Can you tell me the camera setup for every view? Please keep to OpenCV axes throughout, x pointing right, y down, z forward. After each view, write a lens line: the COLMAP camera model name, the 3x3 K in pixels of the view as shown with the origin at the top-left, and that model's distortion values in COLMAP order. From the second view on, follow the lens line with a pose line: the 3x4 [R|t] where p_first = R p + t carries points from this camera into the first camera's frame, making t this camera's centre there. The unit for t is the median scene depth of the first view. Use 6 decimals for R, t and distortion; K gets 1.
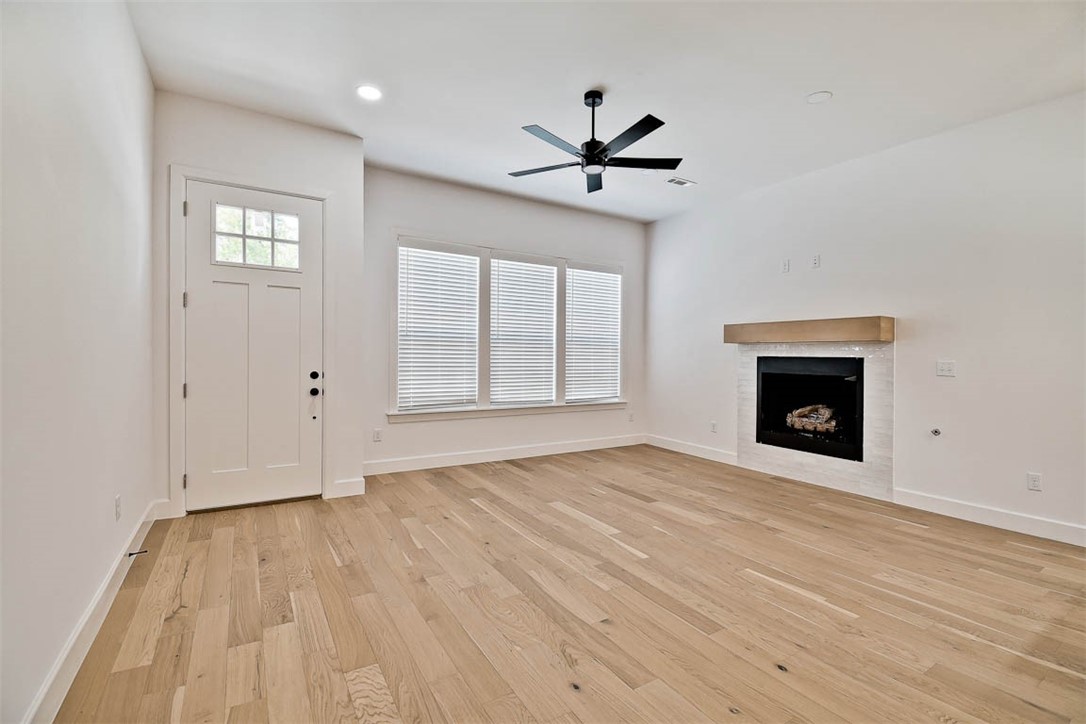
lens RADIAL K [[480.0, 0, 543.0], [0, 480.0, 362.0], [0, 0, 1]] dist [0.000014, -0.000155]
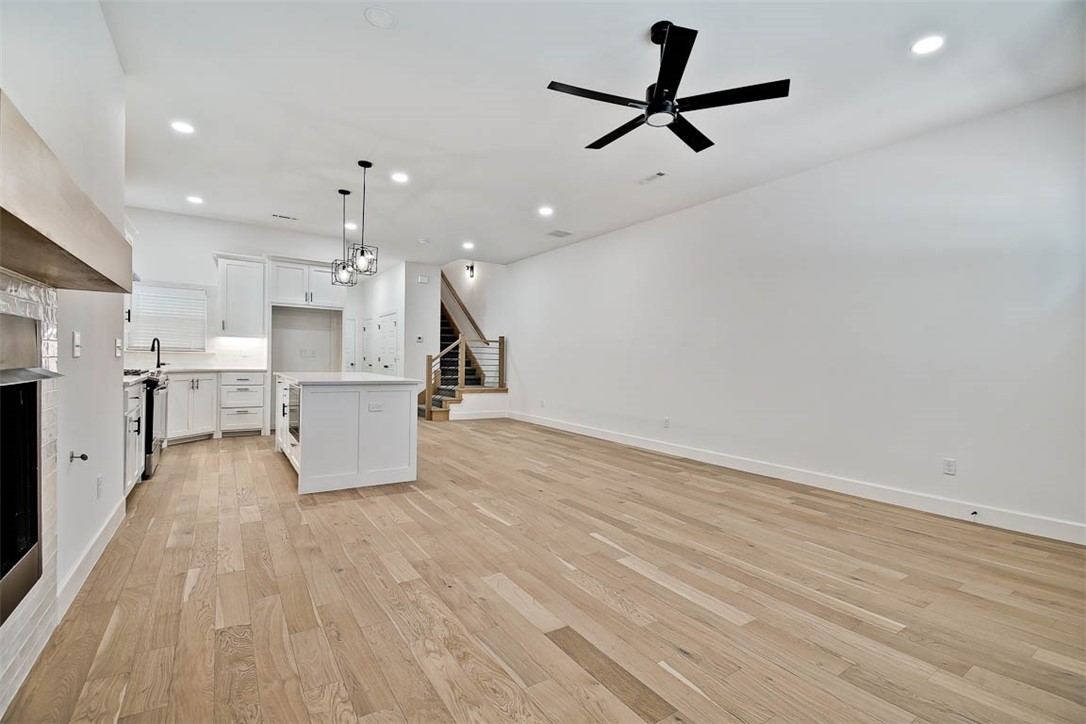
lens RADIAL K [[472.8, 0, 548.3], [0, 472.8, 351.6], [0, 0, 1]] dist [0.000649, -0.024884]
pose [[-0.998395, -0.037792, -0.042171, 0.319532], [-0.037395, 0.999249, -0.010161, 0.006835], [0.042523, -0.008568, -0.999059, 1.762764]]
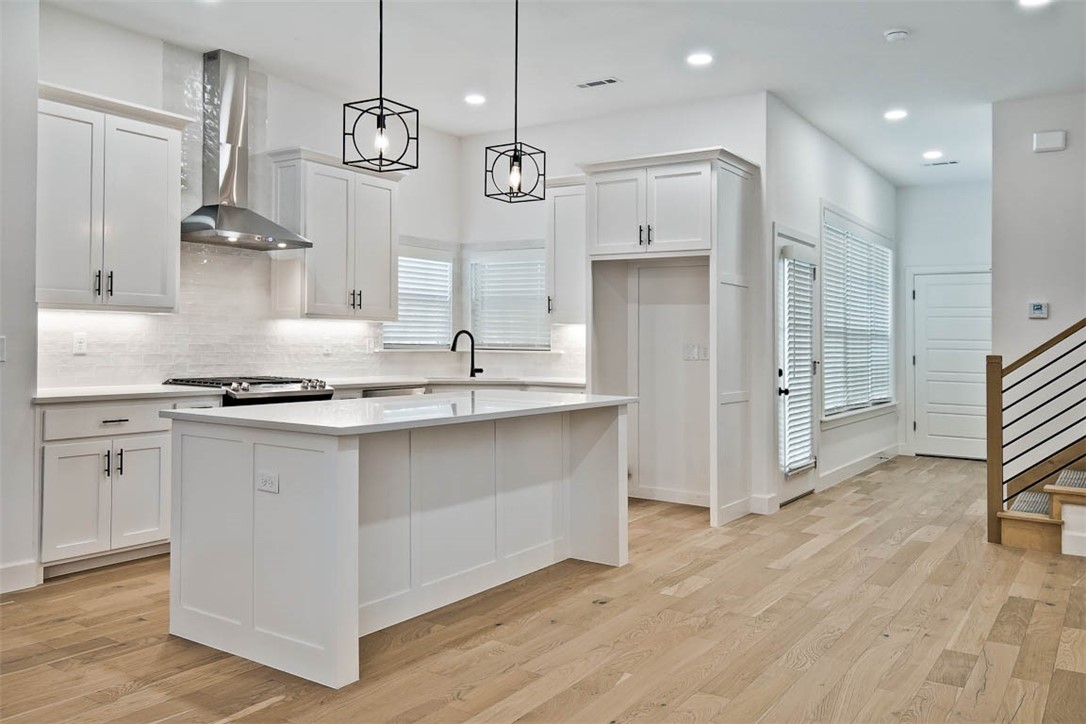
lens RADIAL K [[859.9, 0, 542.9], [0, 859.9, 331.9], [0, 0, 1]] dist [-0.000392, 0.003253]
pose [[-0.401290, -0.011054, 0.915884, -0.276345], [-0.012289, 0.999902, 0.006684, -0.019152], [-0.915869, -0.008573, -0.401387, 0.631944]]
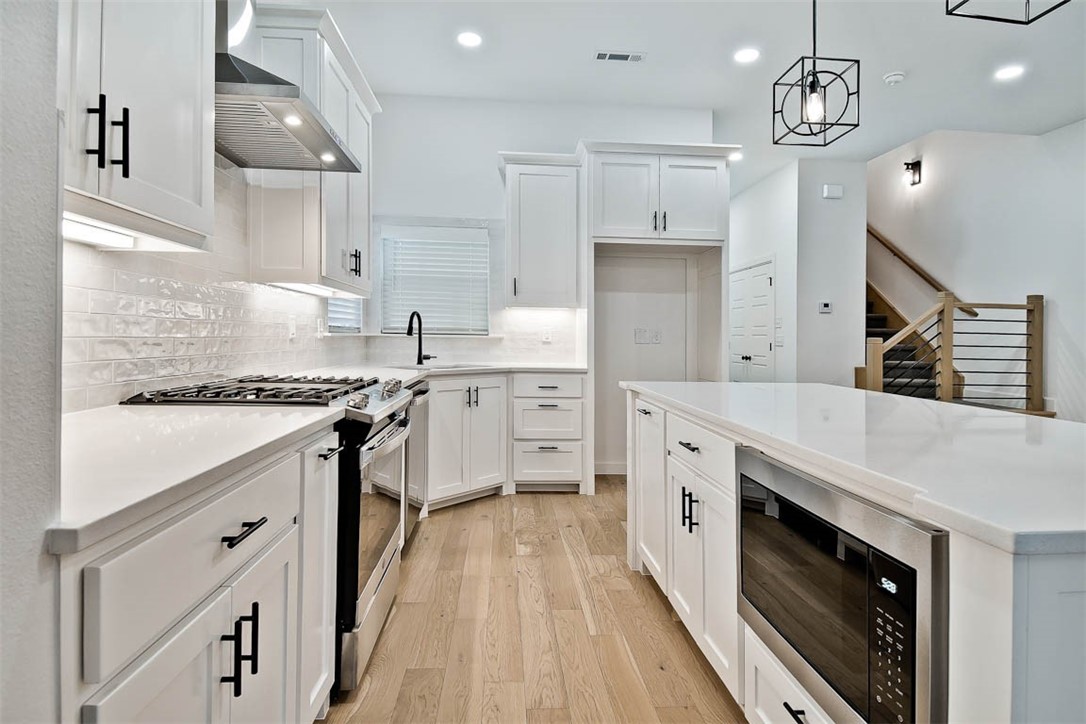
lens RADIAL K [[567.5, 0, 542.0], [0, 567.5, 341.2], [0, 0, 1]] dist [0.000078, -0.000594]
pose [[-0.878110, -0.034076, 0.477243, 0.893189], [-0.026594, 0.999395, 0.022426, 0.021427], [-0.477719, 0.007001, -0.878485, 0.894582]]
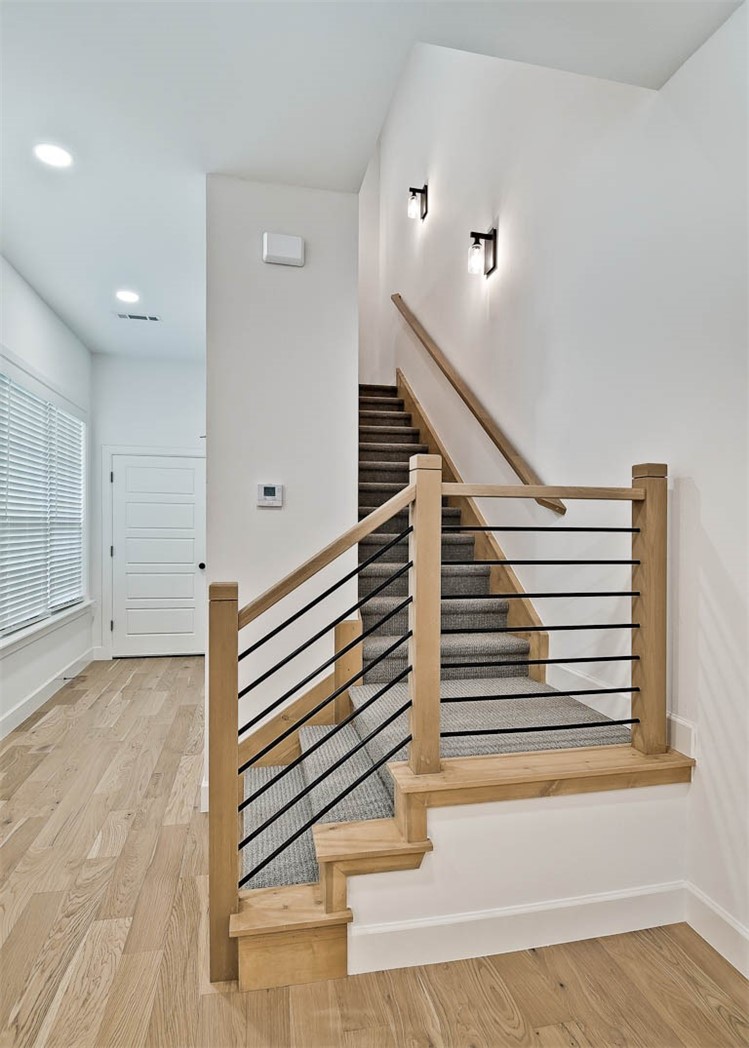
lens RADIAL K [[567.0, 0, 374.5], [0, 567.0, 524.0], [0, 0, 1]] dist [-0.000887, -0.001448]
pose [[-0.938569, -0.024529, 0.344219, 0.542014], [-0.021927, 0.999694, 0.011450, -0.036875], [-0.344395, 0.003199, -0.938820, -0.339579]]
